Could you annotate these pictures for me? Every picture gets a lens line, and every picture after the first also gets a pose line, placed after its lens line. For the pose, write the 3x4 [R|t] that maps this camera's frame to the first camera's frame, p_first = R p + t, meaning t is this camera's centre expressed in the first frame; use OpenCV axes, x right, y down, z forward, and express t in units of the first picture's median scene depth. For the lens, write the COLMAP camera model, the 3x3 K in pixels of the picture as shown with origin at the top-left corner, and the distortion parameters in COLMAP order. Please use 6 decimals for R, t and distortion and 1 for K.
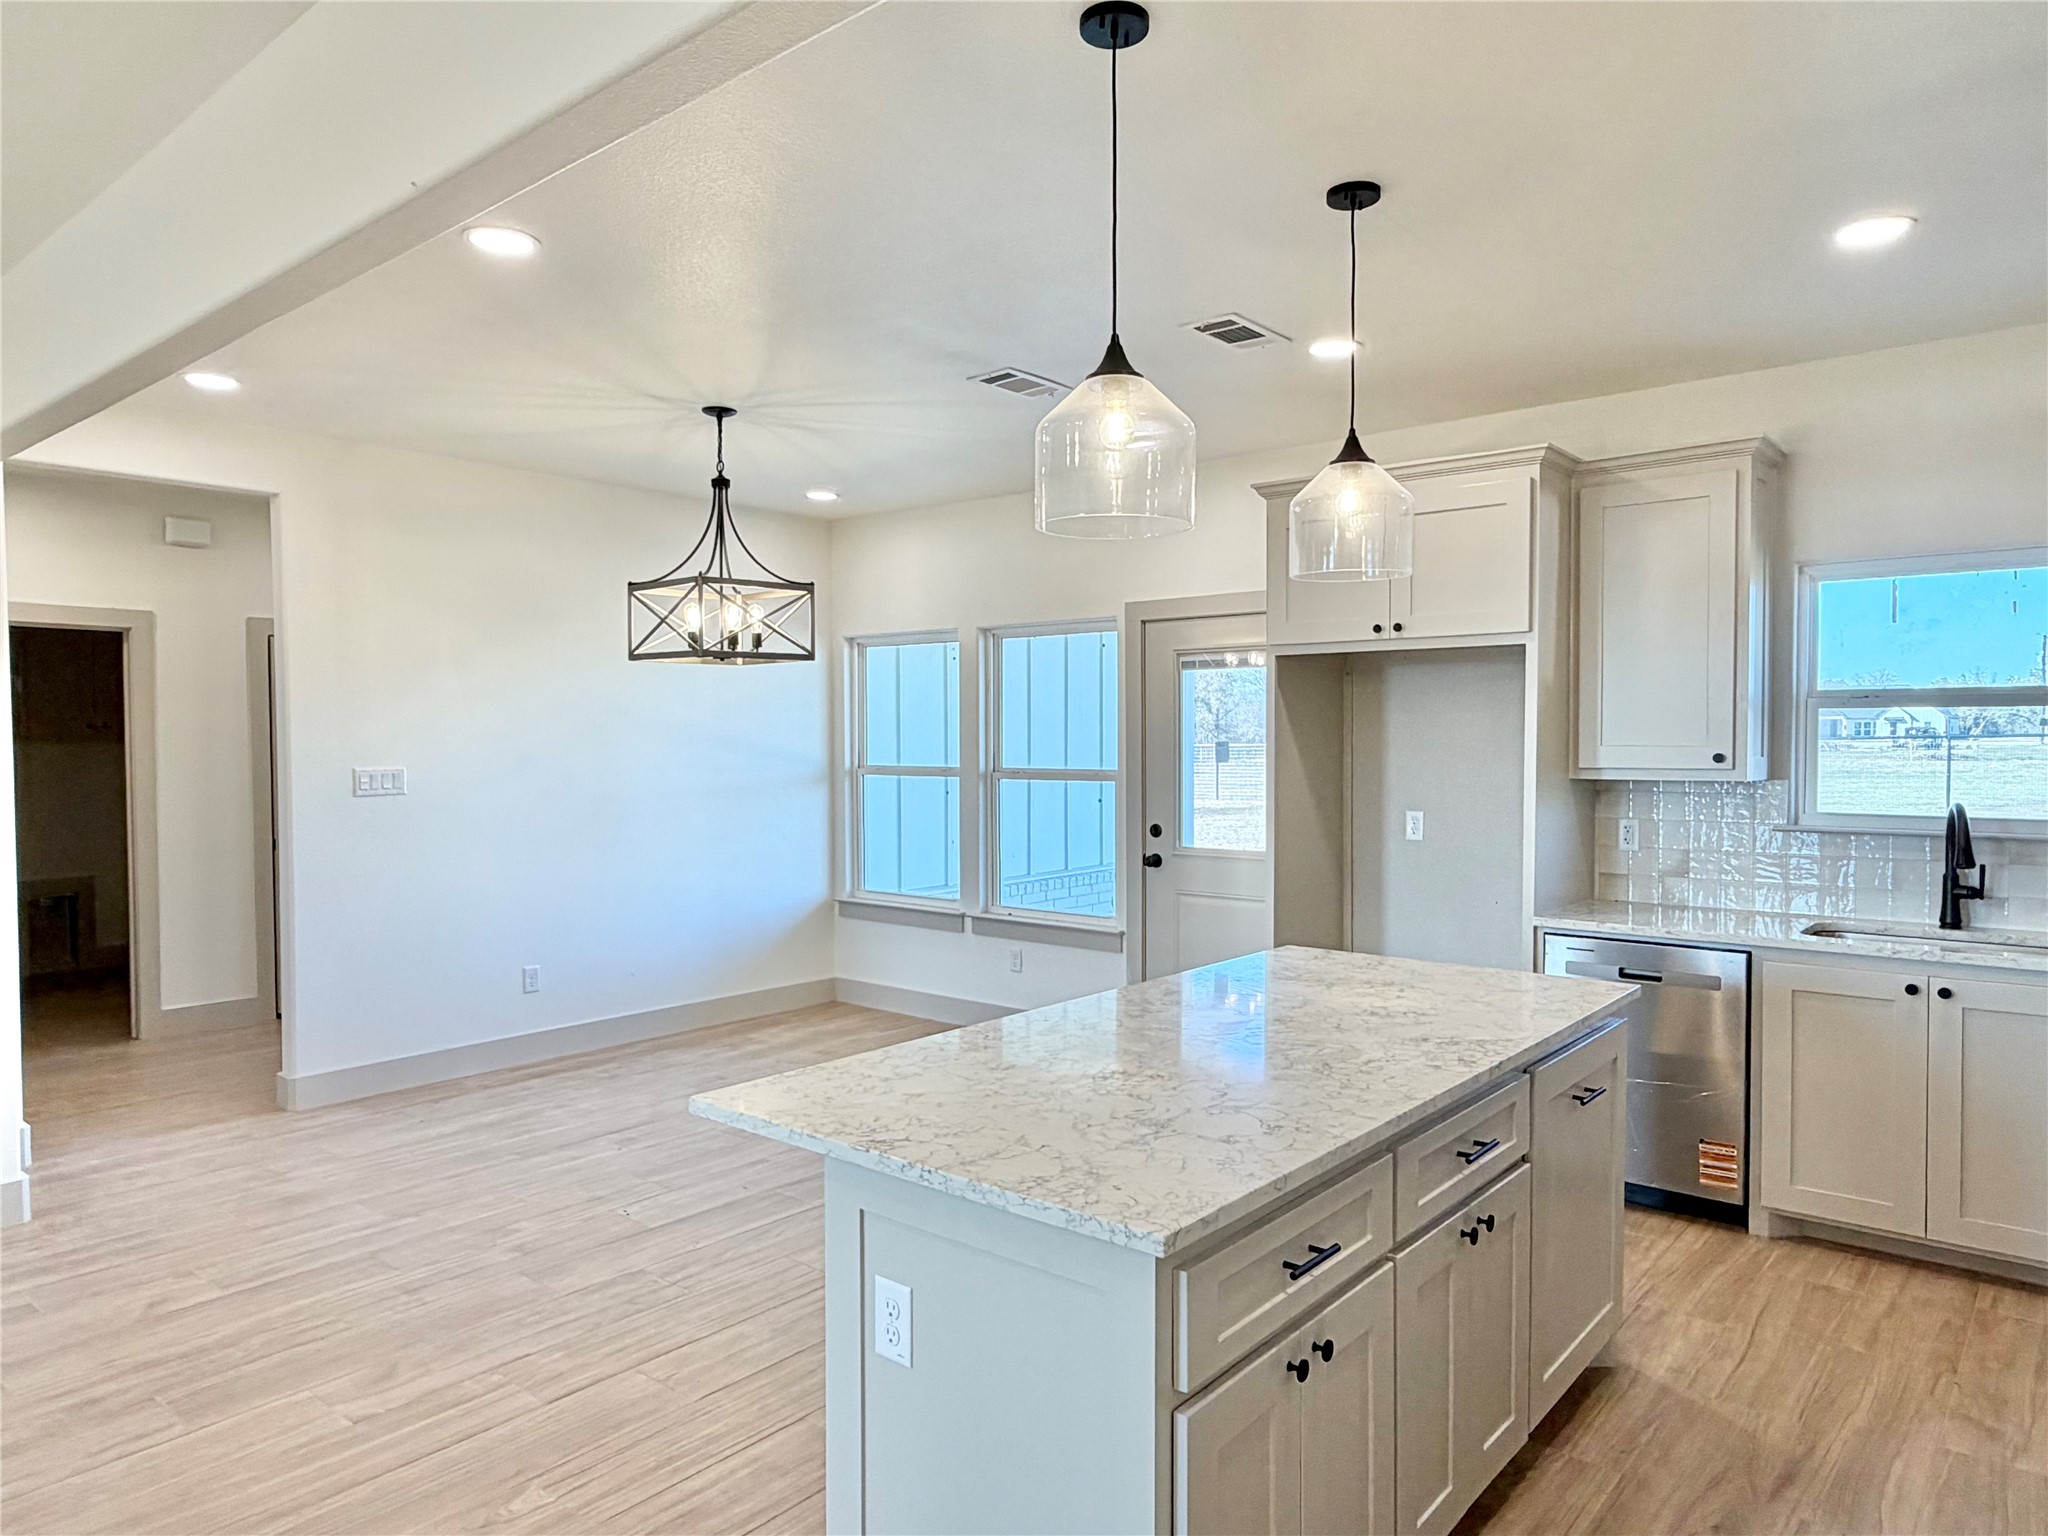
lens RADIAL K [[1302.5, 0, 1033.1], [0, 1302.5, 769.4], [0, 0, 1]] dist [-0.003040, -0.000083]
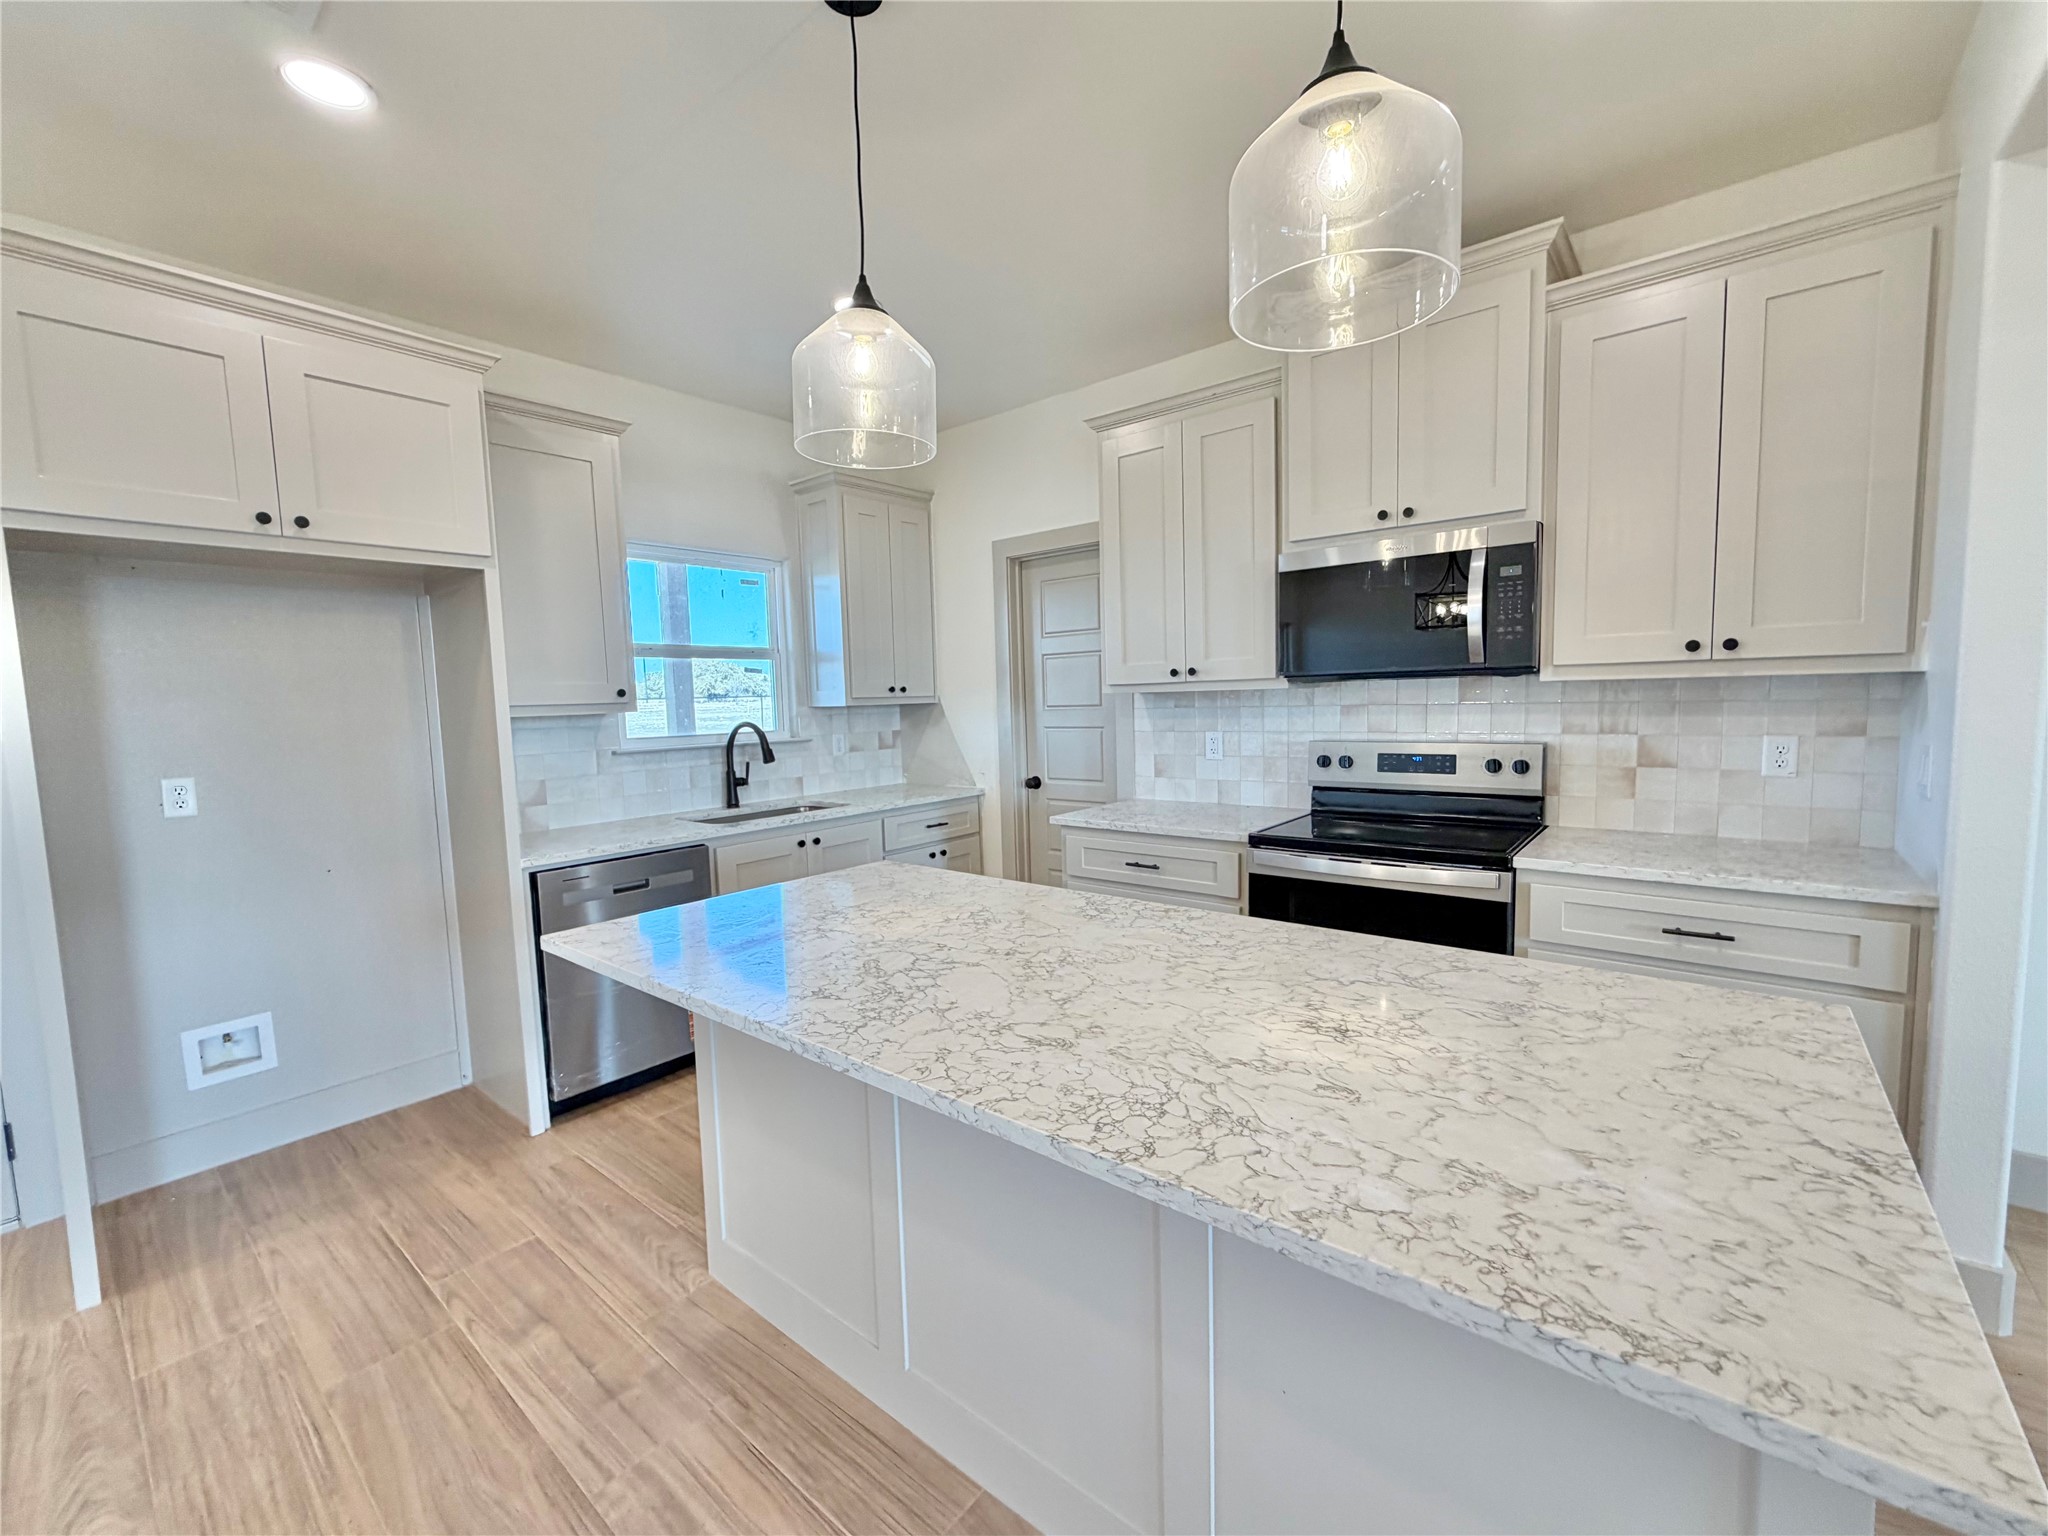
lens RADIAL K [[838.0, 0, 1022.9], [0, 838.0, 769.8], [0, 0, 1]] dist [-0.001121, -0.000083]
pose [[-0.006672, -0.084104, 0.996435, -0.443011], [0.052407, 0.995058, 0.084339, 0.028633], [-0.998604, 0.052783, -0.002231, 1.215071]]
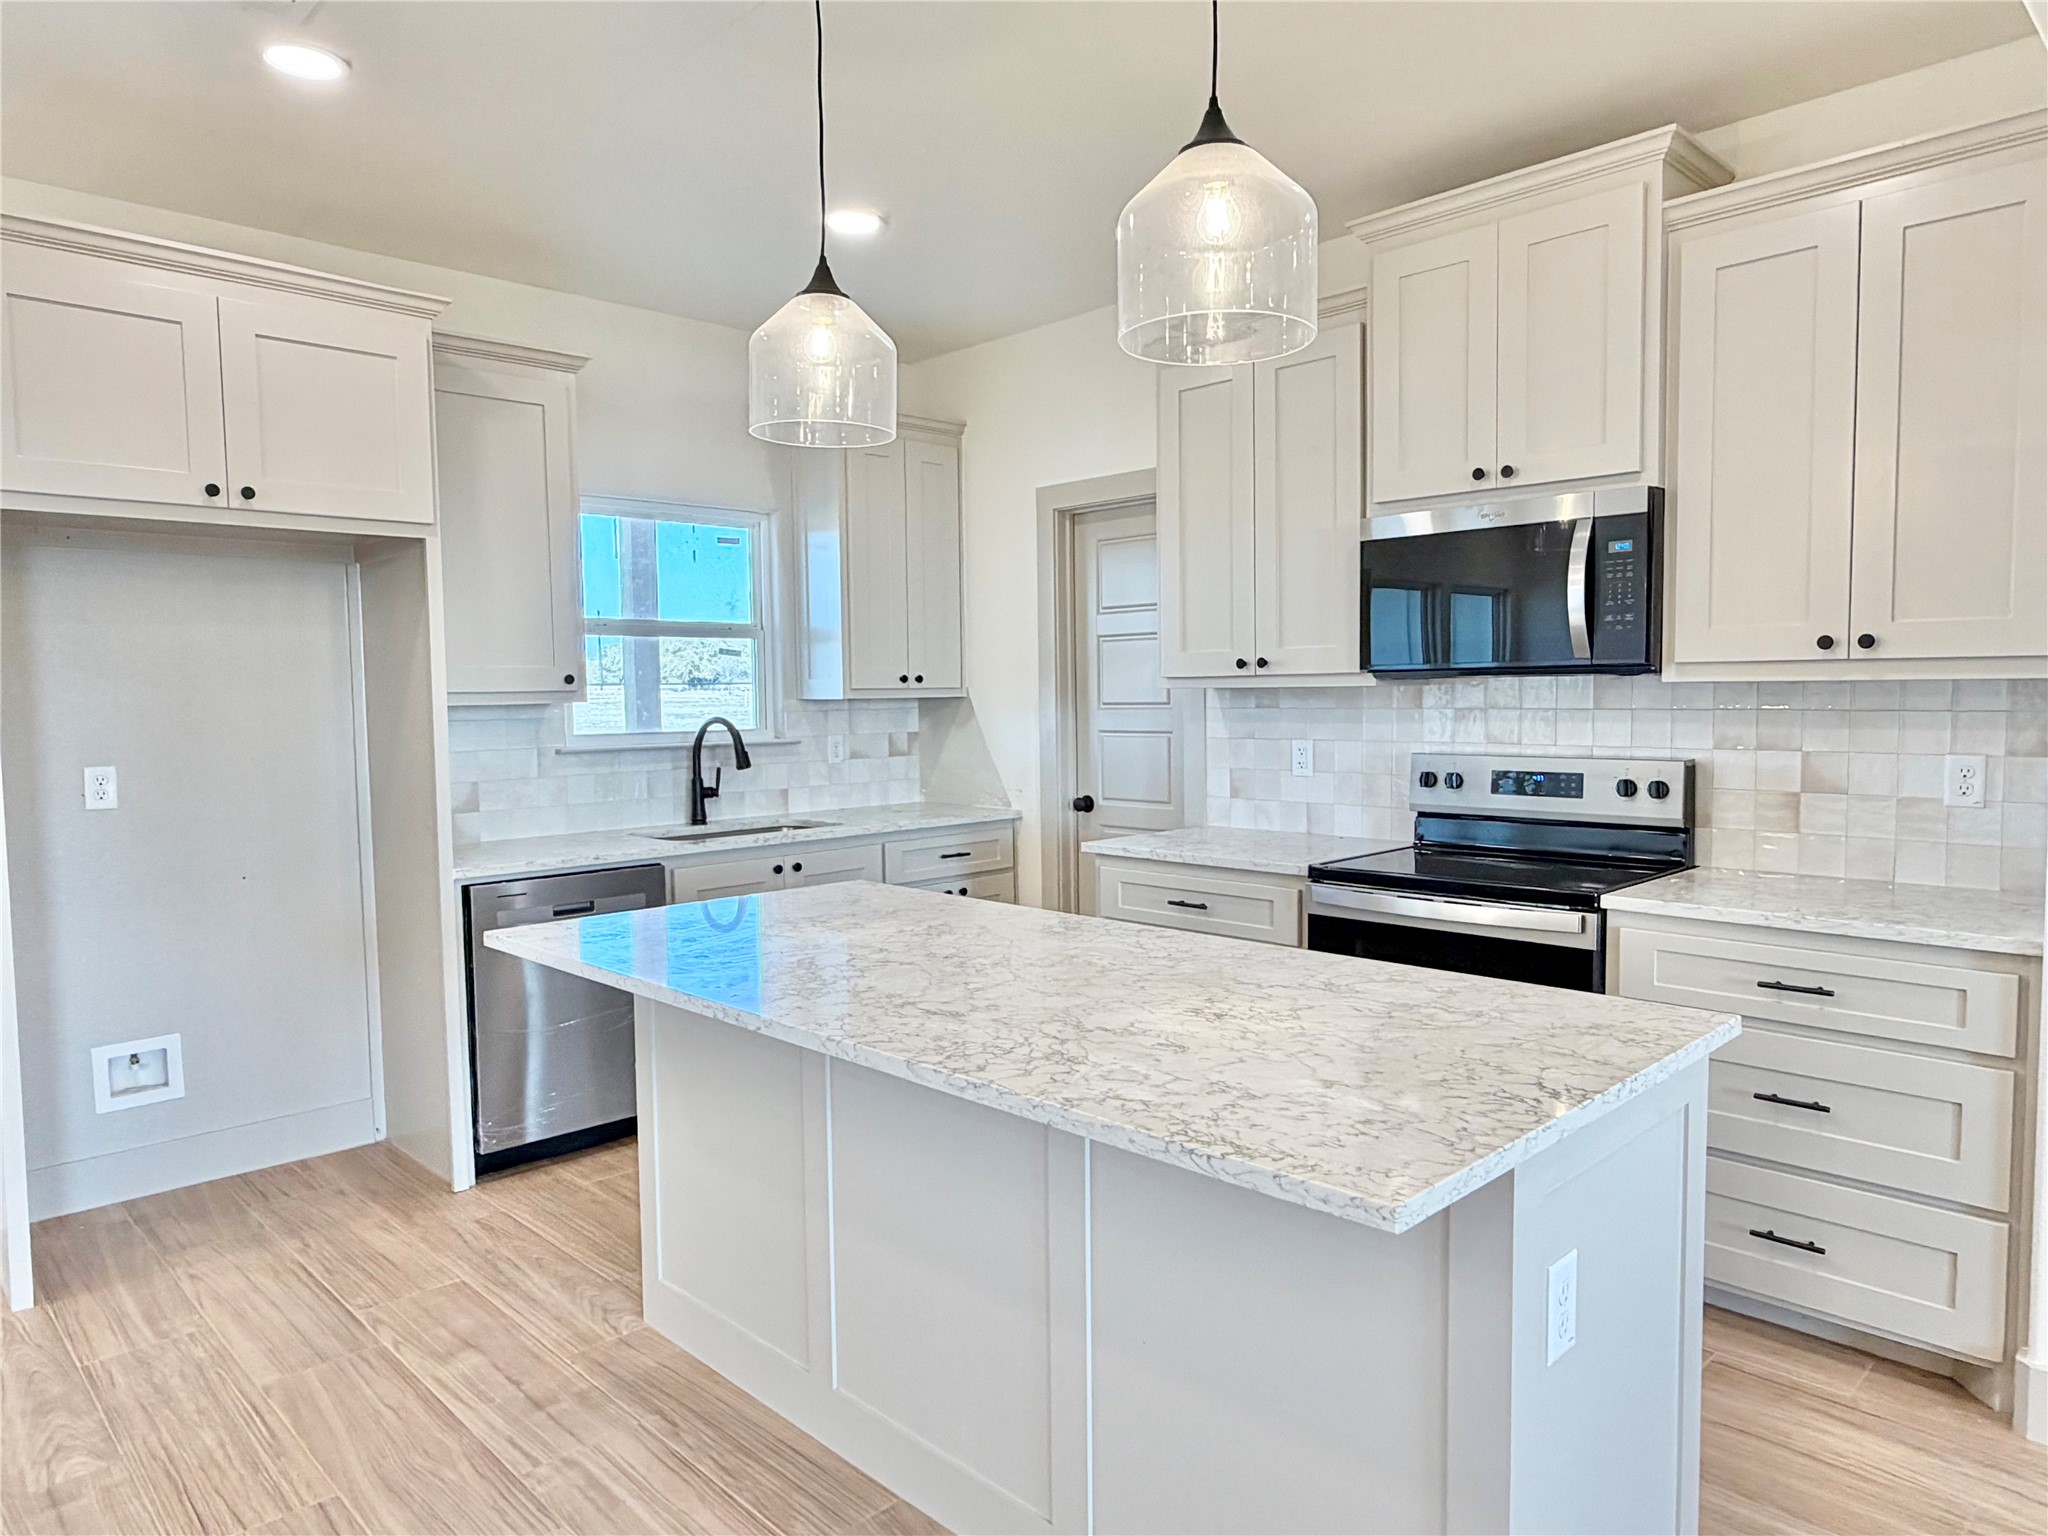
lens RADIAL K [[1302.5, 0, 1025.5], [0, 1302.5, 776.6], [0, 0, 1]] dist [-0.003040, -0.000083]
pose [[0.099414, -0.064092, 0.992980, -0.784019], [0.036775, 0.997478, 0.060701, 0.032651], [-0.994366, 0.030483, 0.101520, 1.060942]]
